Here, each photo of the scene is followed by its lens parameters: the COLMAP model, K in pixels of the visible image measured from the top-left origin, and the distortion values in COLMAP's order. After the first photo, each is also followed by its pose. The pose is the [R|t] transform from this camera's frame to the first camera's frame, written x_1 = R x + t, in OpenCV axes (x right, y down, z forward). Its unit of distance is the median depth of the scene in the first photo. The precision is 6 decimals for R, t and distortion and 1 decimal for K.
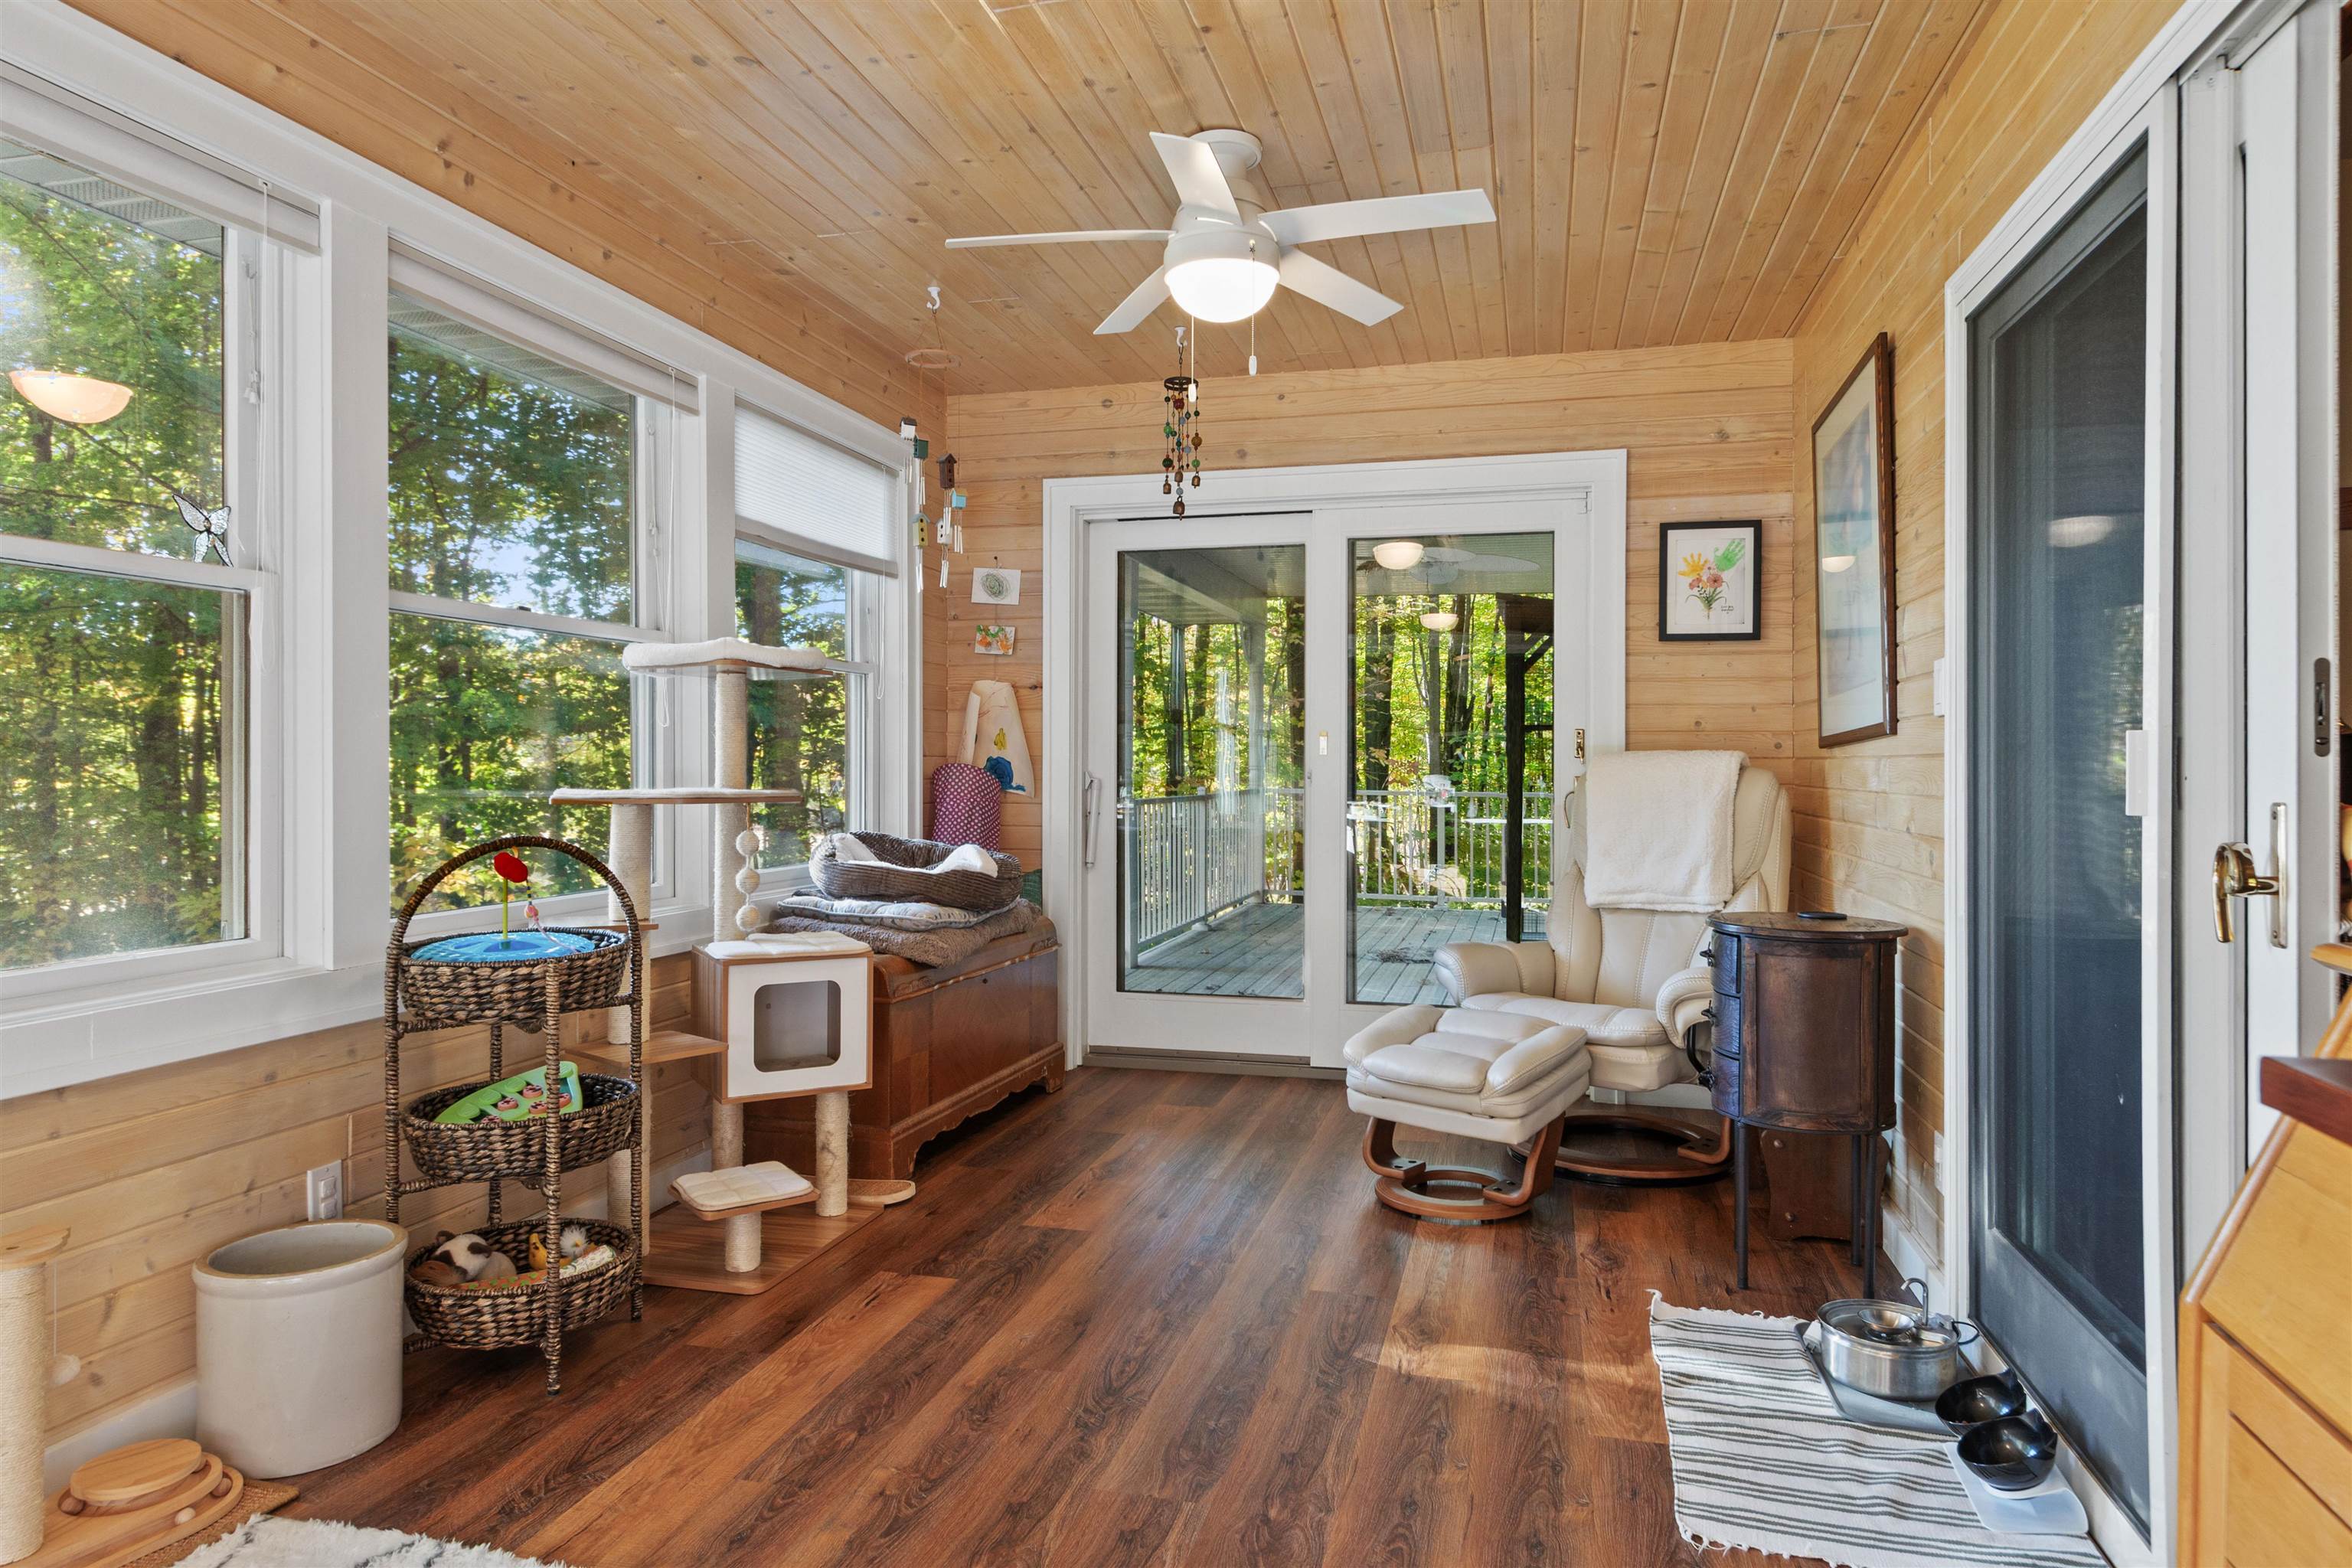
lens RADIAL K [[1362.9, 0, 1179.7], [0, 1362.9, 777.4], [0, 0, 1]] dist [0.021400, -0.013200]
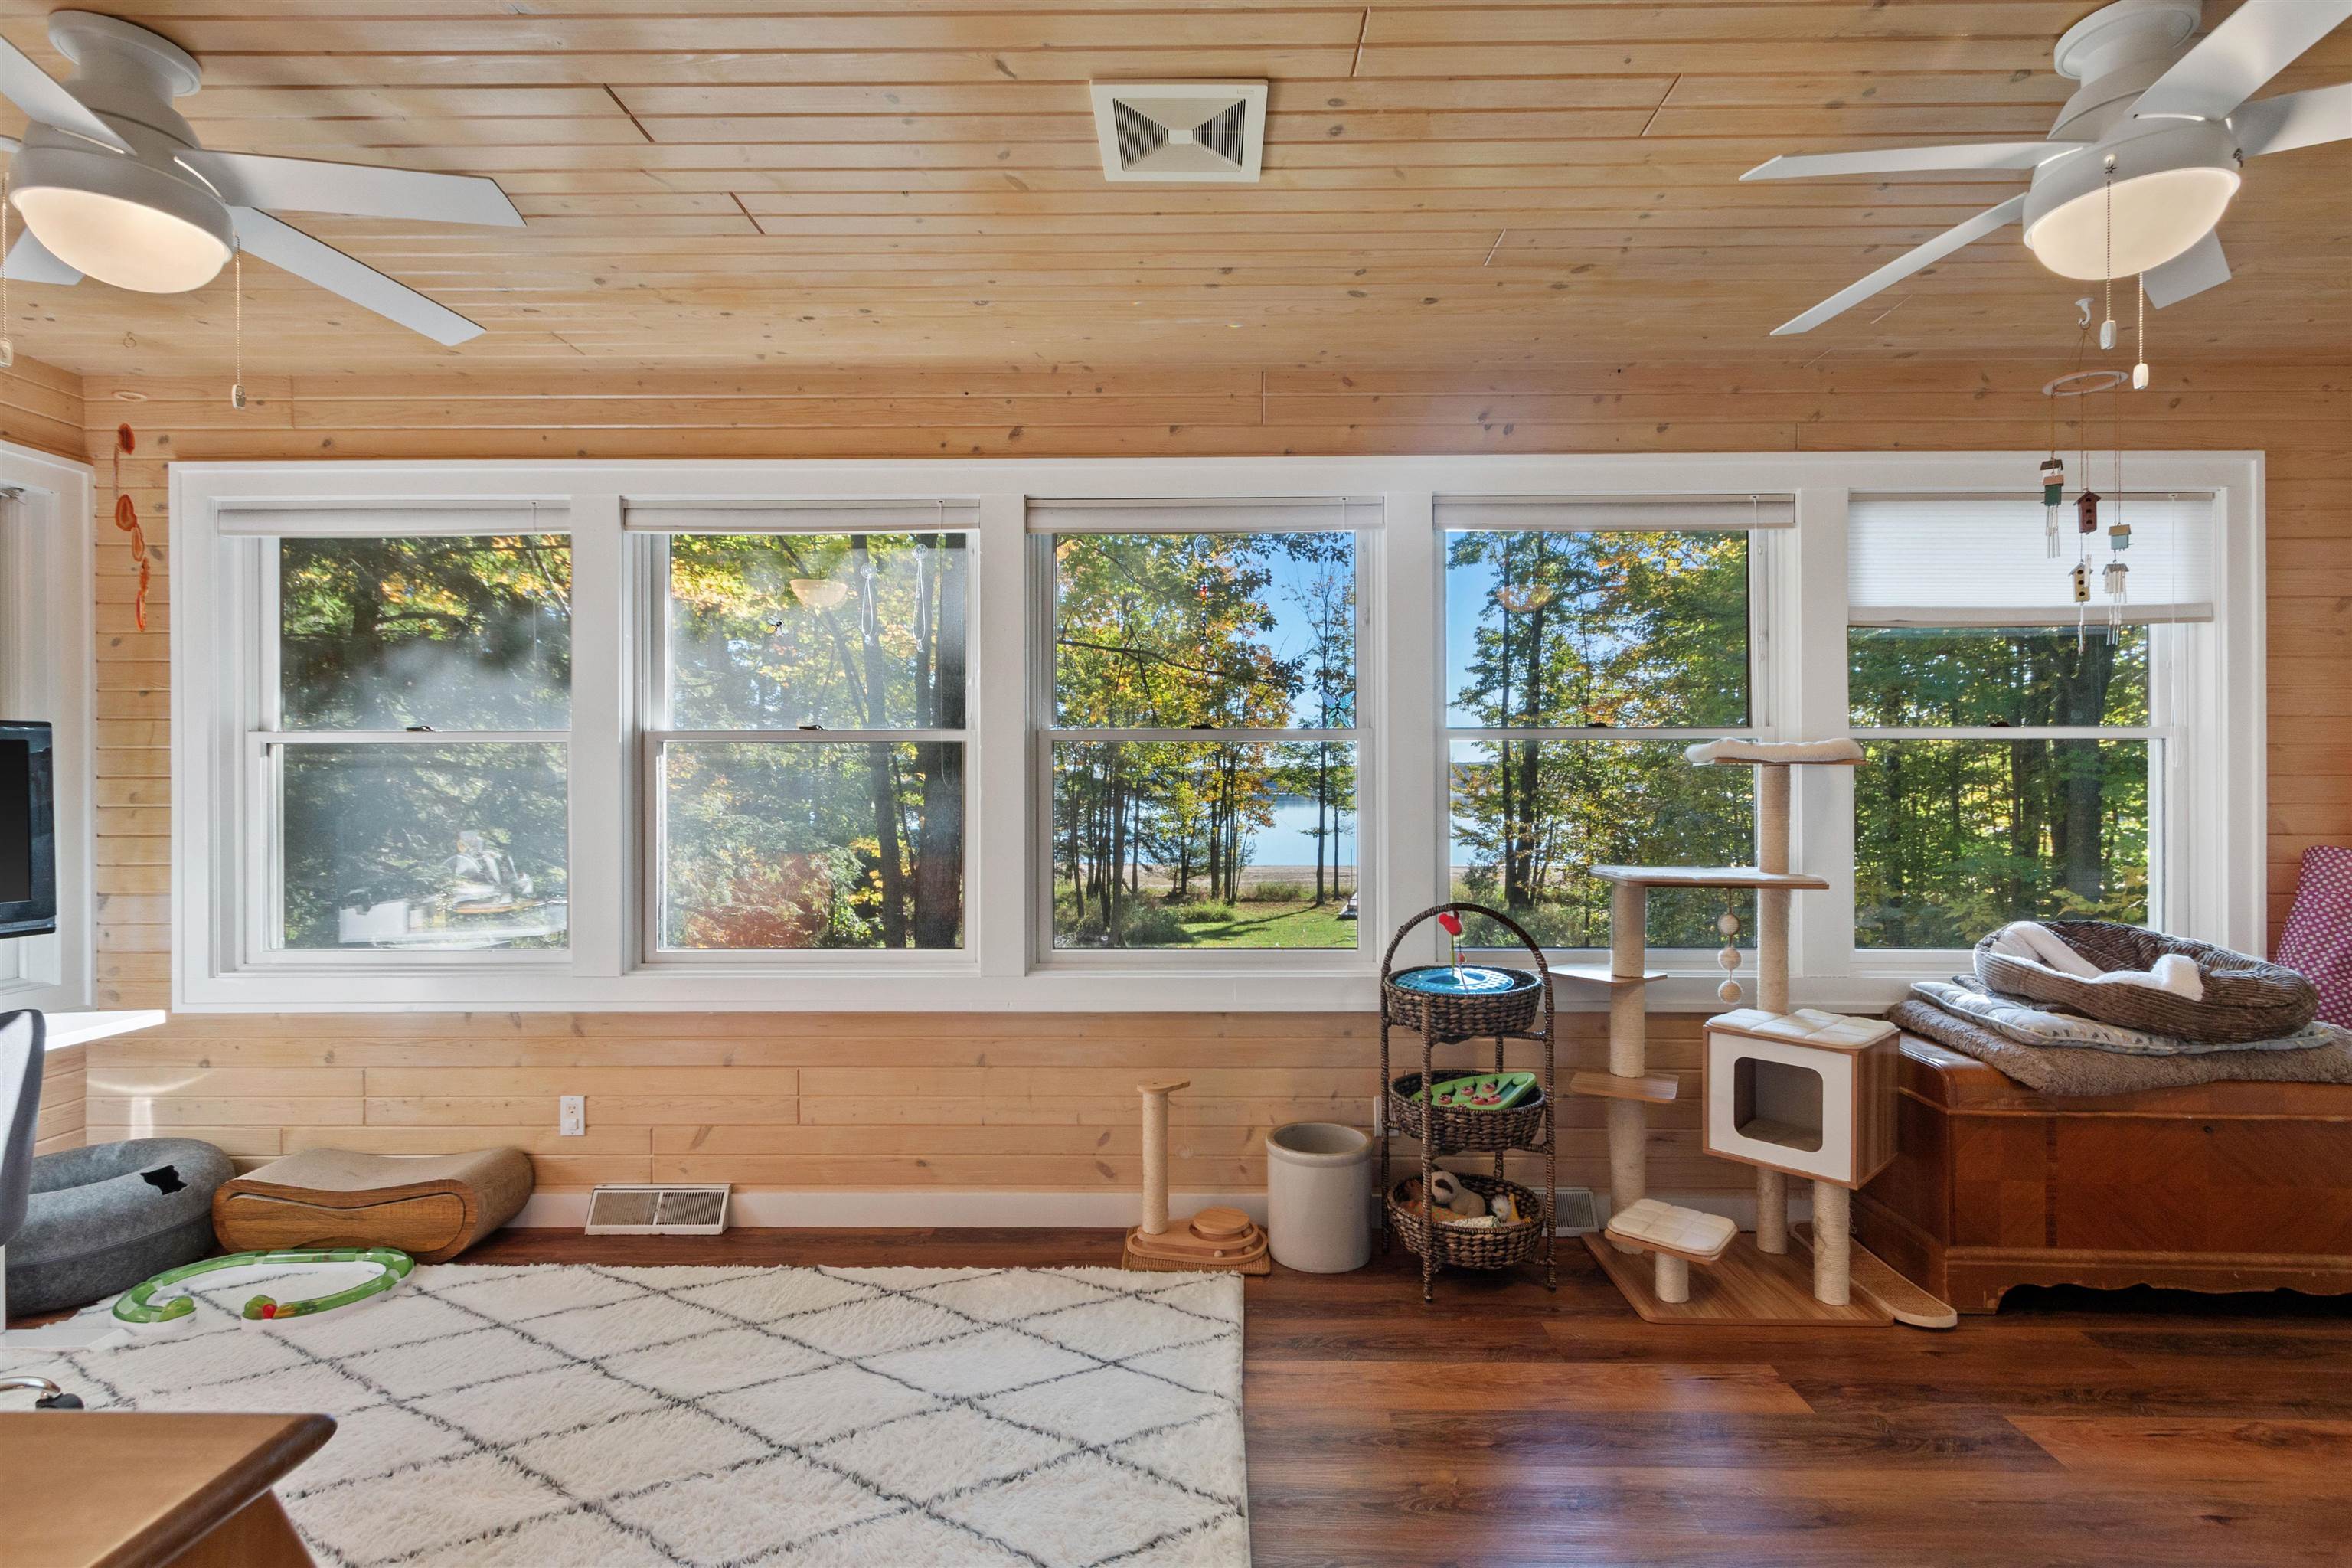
lens RADIAL K [[1076.6, 0, 1195.2], [0, 1076.6, 796.7], [0, 0, 1]] dist [0.001276, -0.000314]
pose [[0.257429, 0.008396, -0.966261, 0.455242], [-0.009193, 0.999938, 0.006240, -0.061854], [0.966254, 0.007277, 0.257490, 0.397995]]
